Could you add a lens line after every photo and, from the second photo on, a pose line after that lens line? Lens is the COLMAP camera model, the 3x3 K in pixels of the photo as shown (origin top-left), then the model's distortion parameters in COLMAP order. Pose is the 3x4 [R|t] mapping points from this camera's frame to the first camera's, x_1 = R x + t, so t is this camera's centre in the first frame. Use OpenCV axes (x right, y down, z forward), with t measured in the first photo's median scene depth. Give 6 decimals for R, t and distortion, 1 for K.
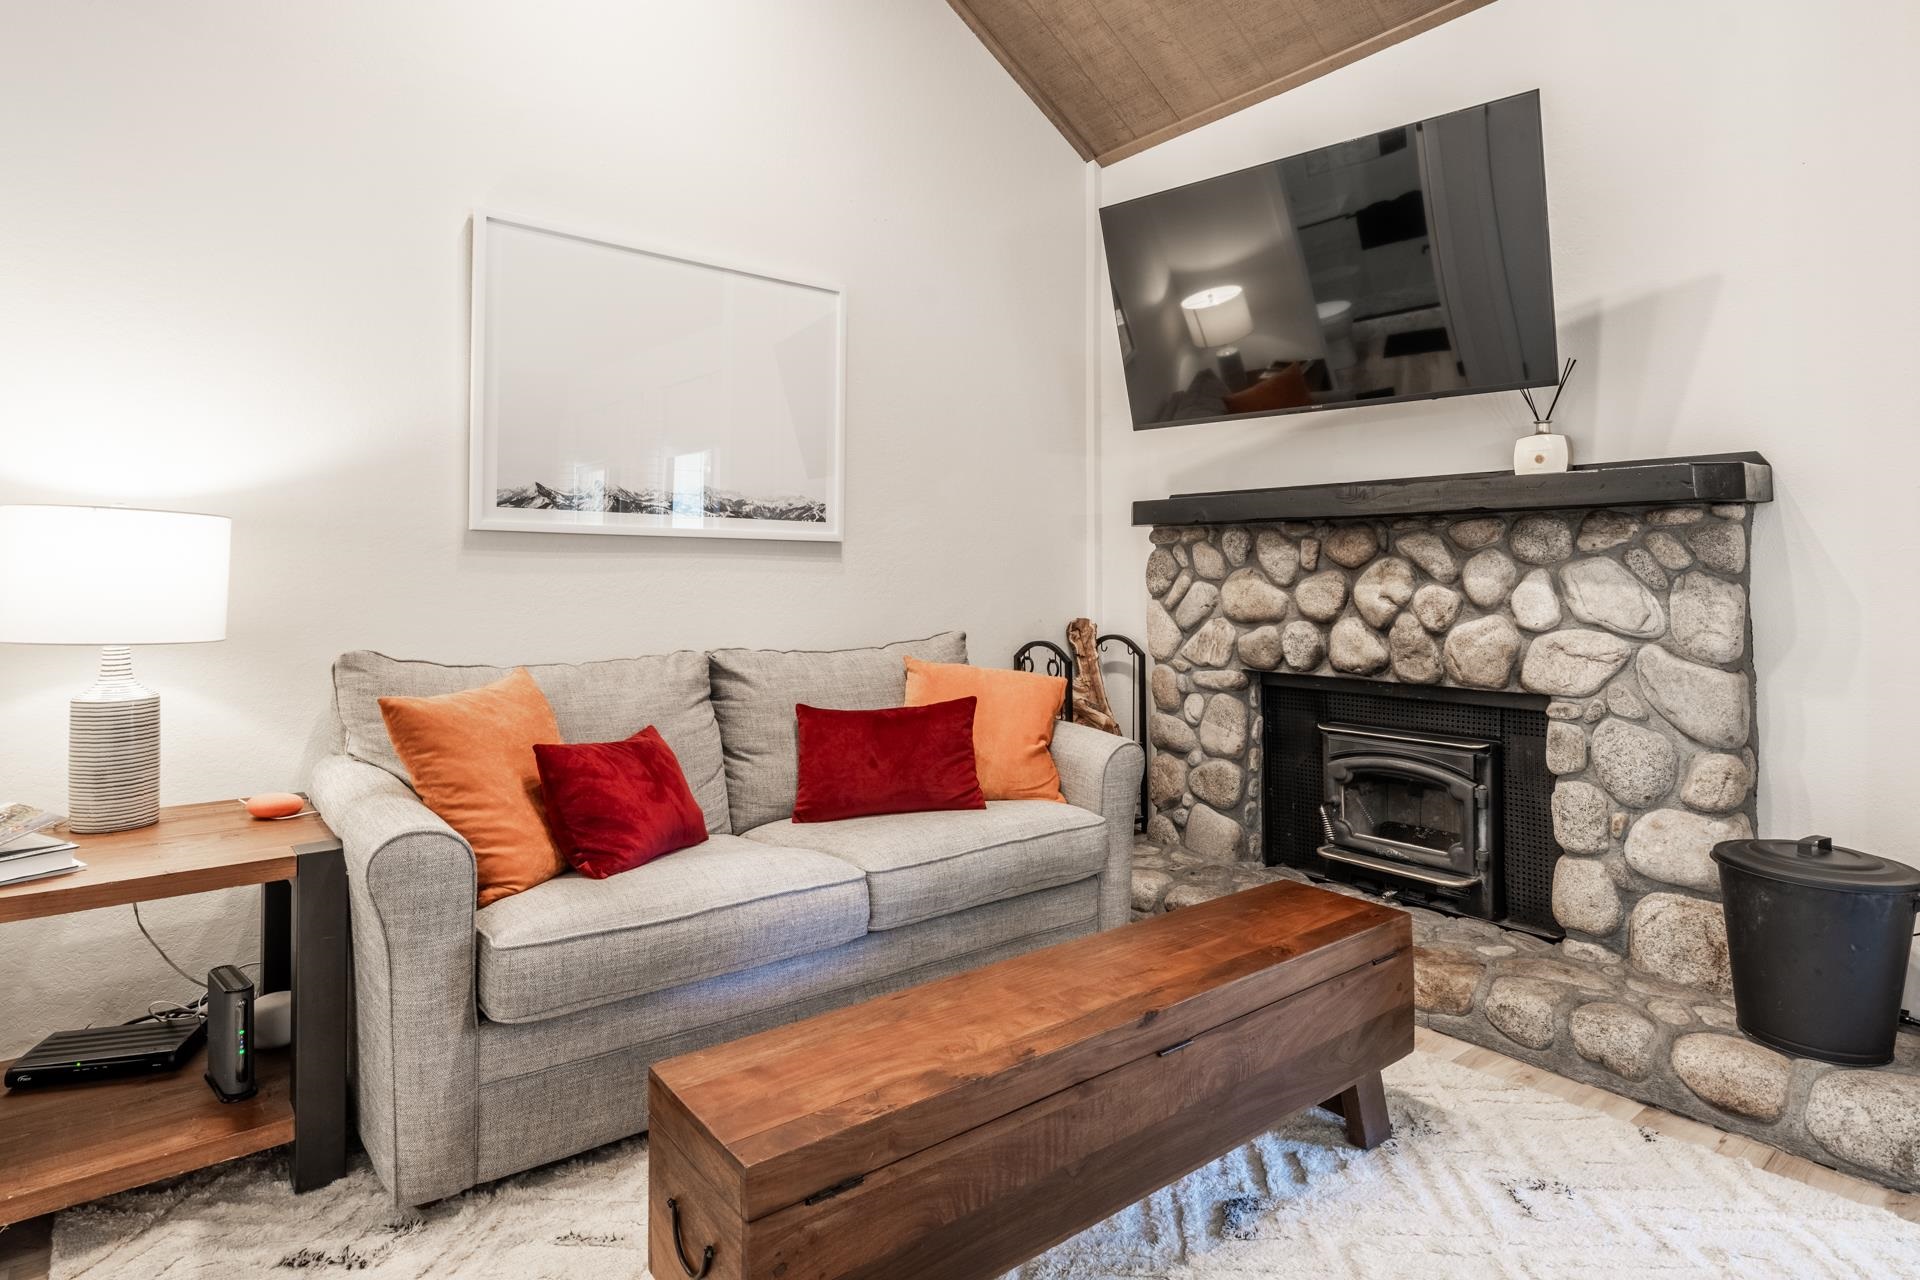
lens RADIAL K [[1017.8, 0, 969.3], [0, 1017.8, 567.7], [0, 0, 1]] dist [-0.001658, -0.002945]
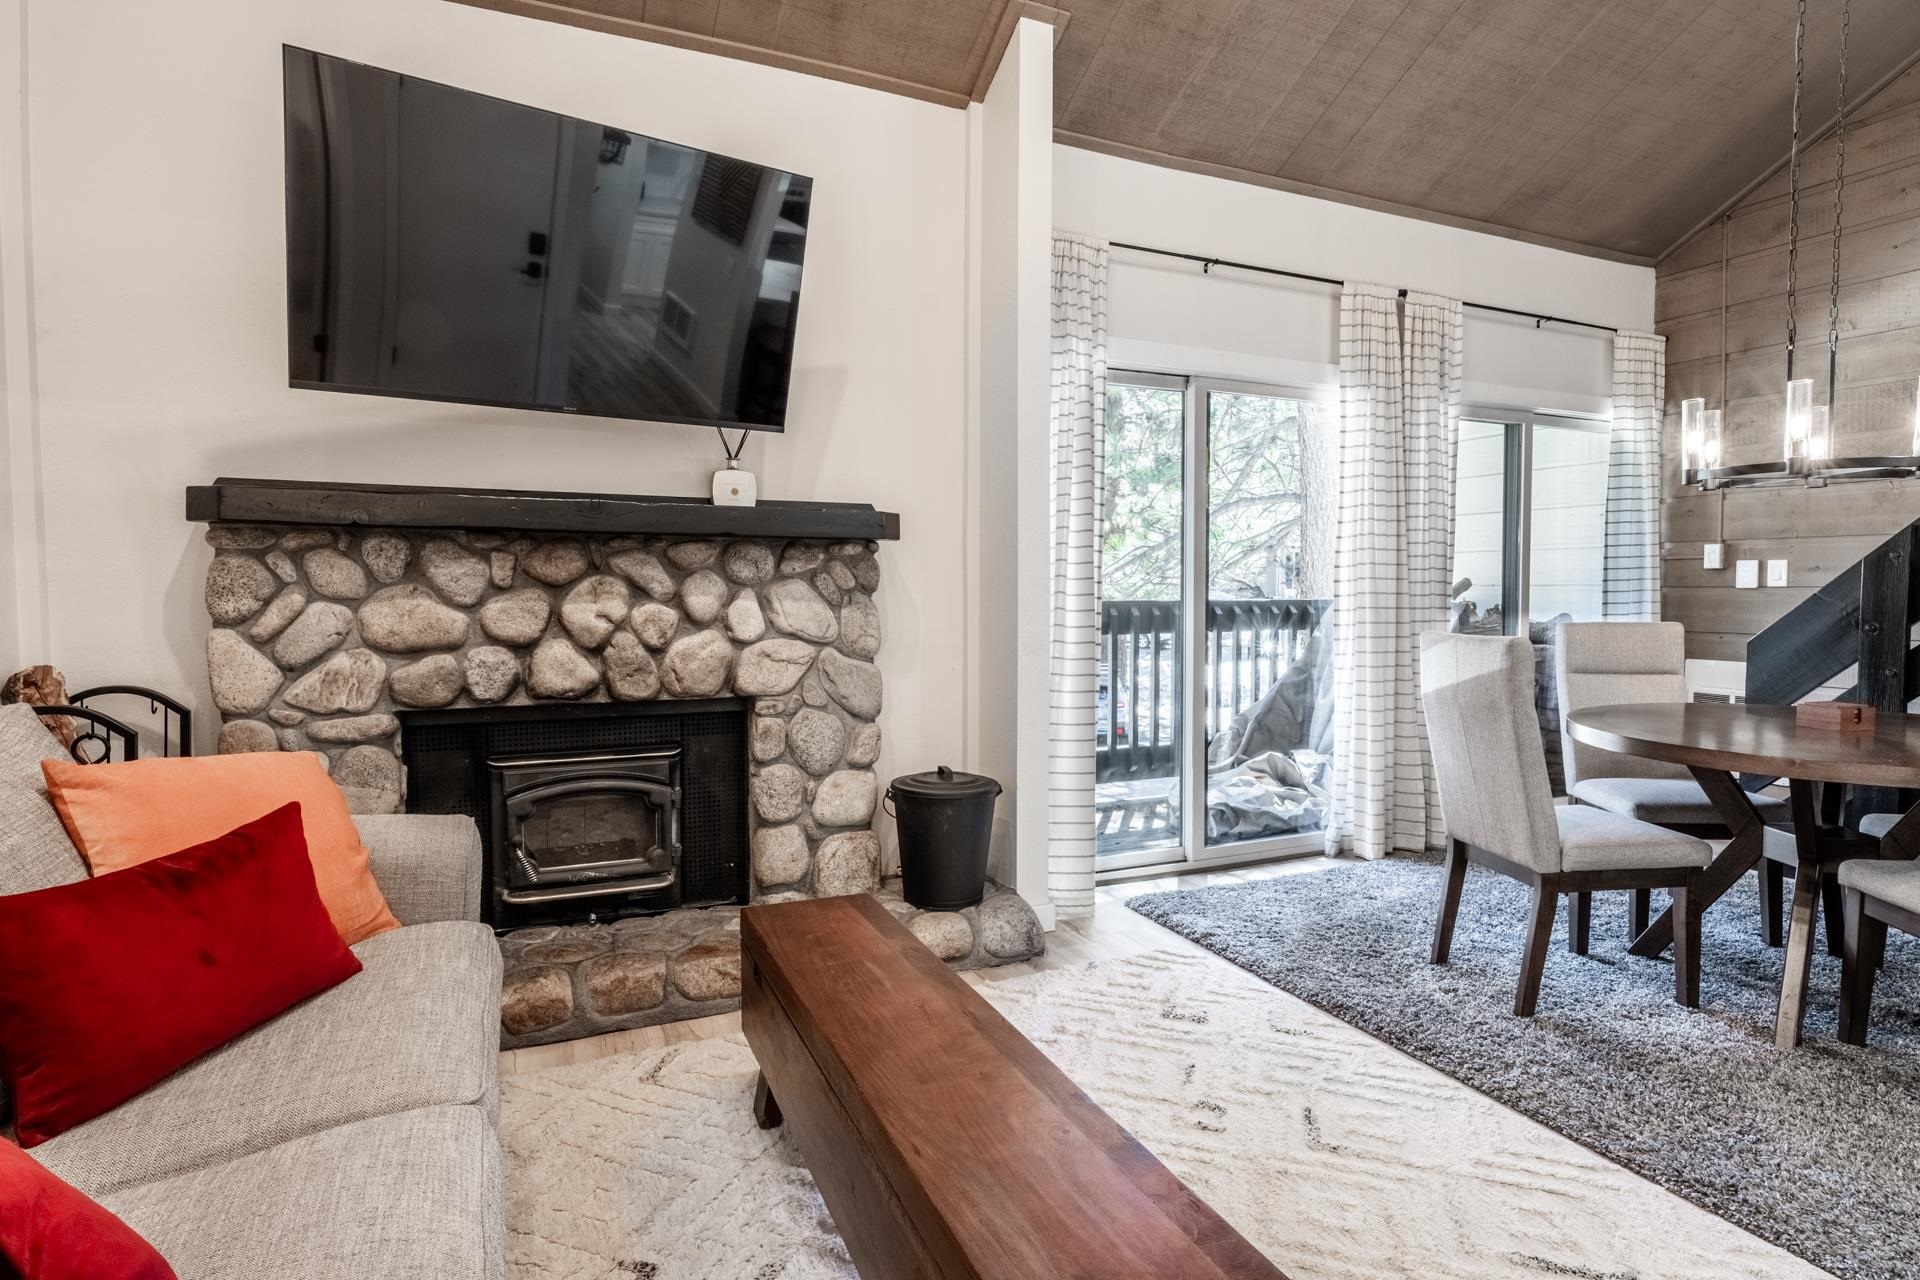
lens RADIAL K [[1017.8, 0, 963.2], [0, 1017.8, 639.1], [0, 0, 1]] dist [-0.001658, -0.002945]
pose [[0.264184, -0.053392, 0.962993, -0.451629], [-0.013113, 0.998175, 0.058940, -0.011549], [-0.964383, -0.028199, 0.263002, 0.423252]]
